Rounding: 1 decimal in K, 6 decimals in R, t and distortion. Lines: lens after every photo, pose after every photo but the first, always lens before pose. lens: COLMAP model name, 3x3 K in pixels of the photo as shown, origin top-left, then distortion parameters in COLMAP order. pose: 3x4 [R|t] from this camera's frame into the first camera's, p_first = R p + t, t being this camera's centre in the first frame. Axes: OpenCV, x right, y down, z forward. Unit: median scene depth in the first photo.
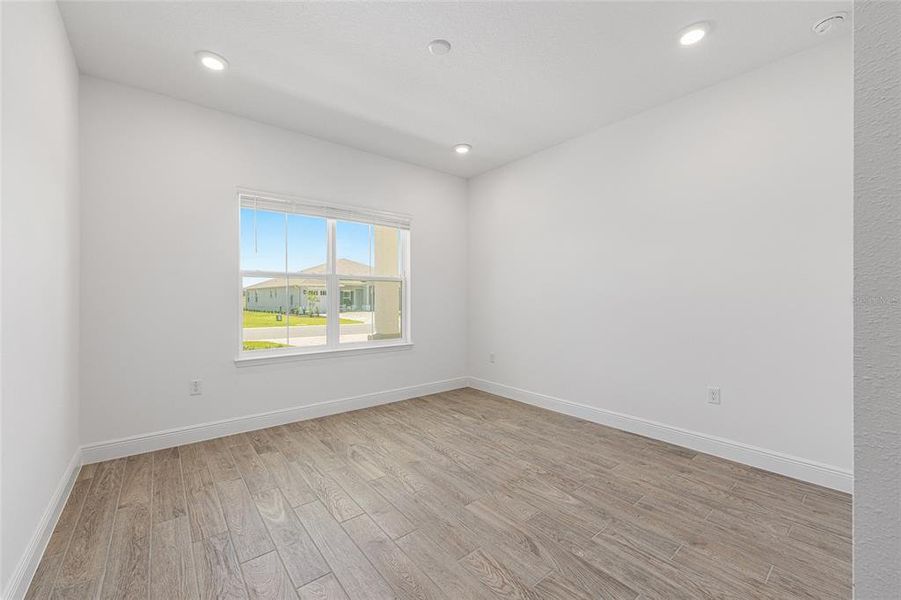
lens RADIAL K [[363.0, 0, 449.8], [0, 363.0, 298.3], [0, 0, 1]] dist [0.011275, 0.000355]
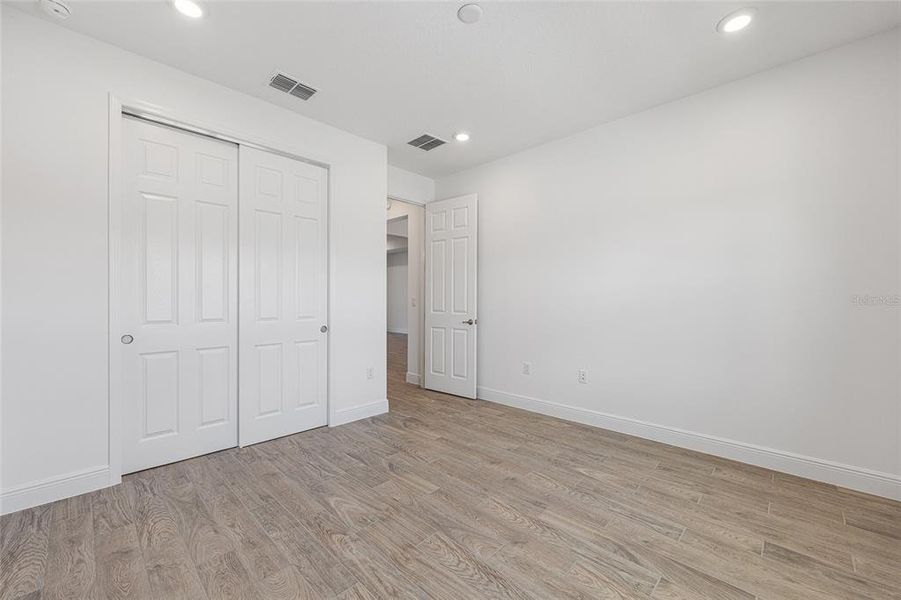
lens RADIAL K [[363.0, 0, 451.2], [0, 363.0, 300.6], [0, 0, 1]] dist [0.011275, 0.000355]
pose [[-0.992391, 0.000659, -0.123124, 0.133971], [0.000014, 0.999986, 0.005234, -0.000752], [0.123126, 0.005193, -0.992377, 1.998435]]
